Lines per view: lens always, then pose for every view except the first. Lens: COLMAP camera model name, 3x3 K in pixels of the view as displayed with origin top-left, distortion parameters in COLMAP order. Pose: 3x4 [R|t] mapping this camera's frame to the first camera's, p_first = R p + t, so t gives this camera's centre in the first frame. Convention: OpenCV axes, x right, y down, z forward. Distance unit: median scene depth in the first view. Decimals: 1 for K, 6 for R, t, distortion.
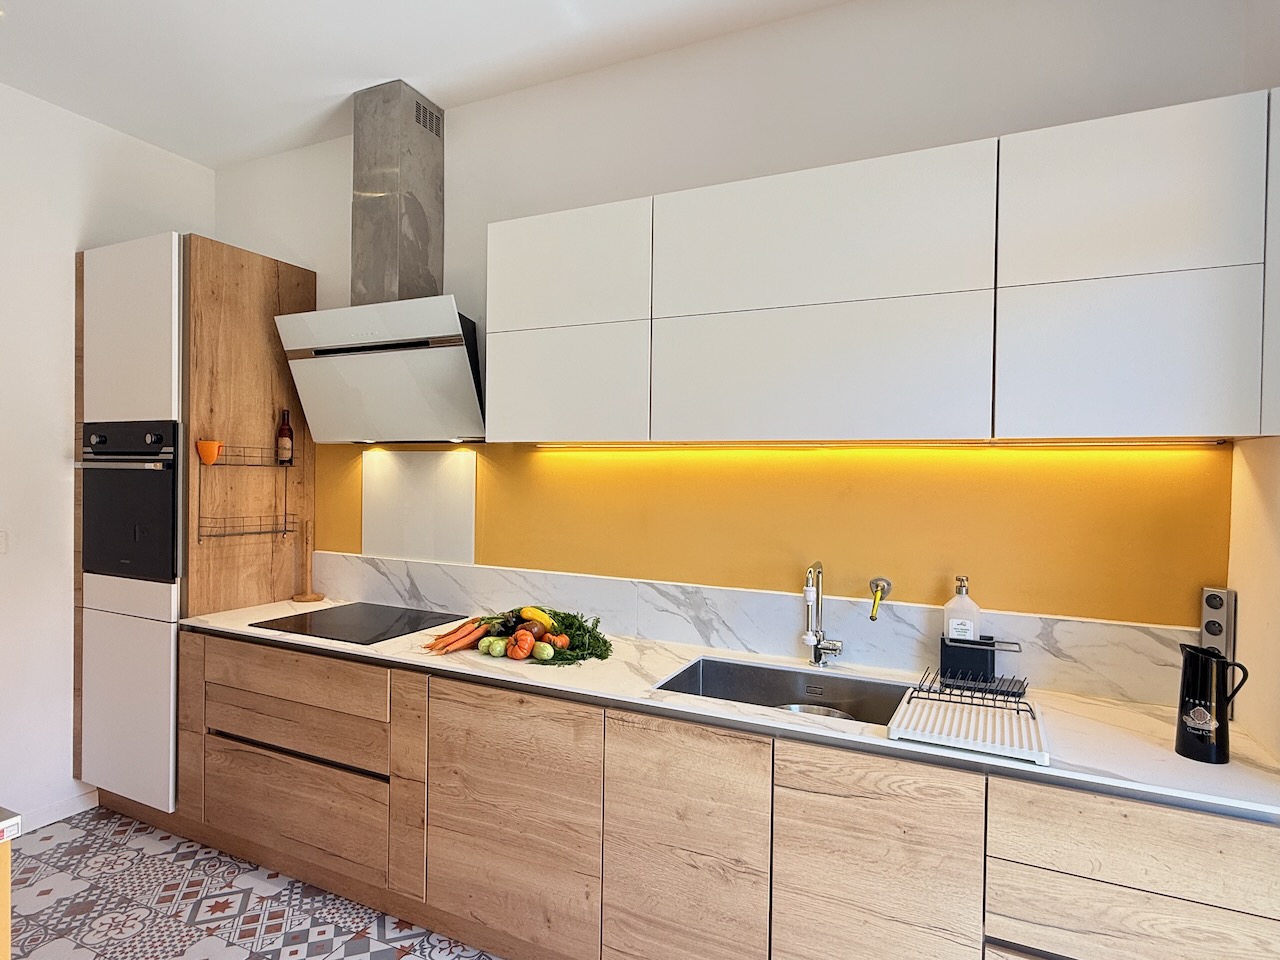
lens RADIAL K [[703.2, 0, 633.8], [0, 703.2, 483.3], [0, 0, 1]] dist [-0.000899, 0.000125]
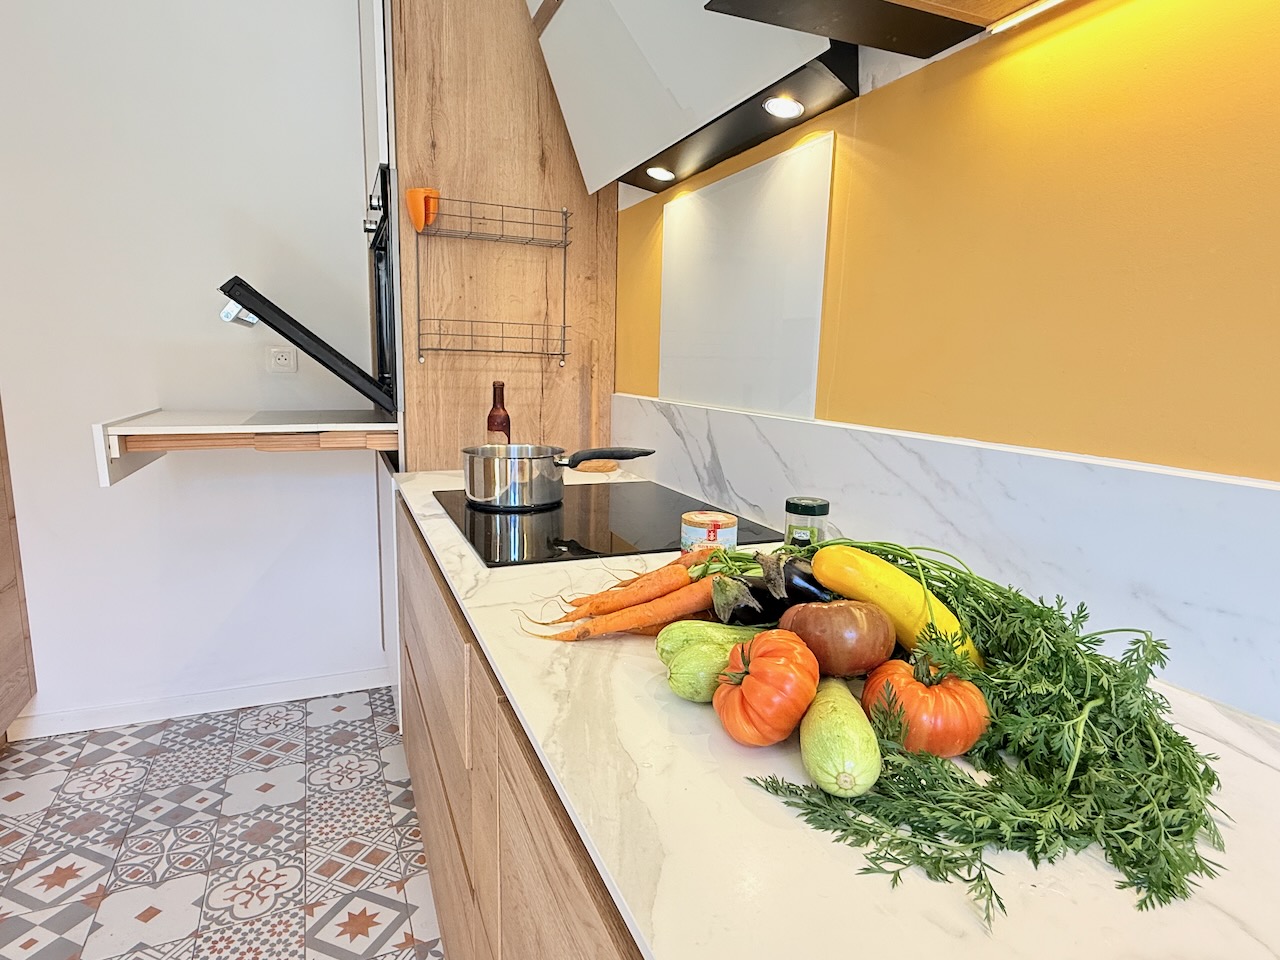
lens RADIAL K [[703.2, 0, 633.8], [0, 703.2, 483.3], [0, 0, 1]] dist [-0.000899, 0.000125]
pose [[0.747249, 0.113342, -0.654807, -0.030333], [-0.019767, 0.988703, 0.148580, 0.097632], [0.664250, -0.098083, 0.741048, 0.642975]]
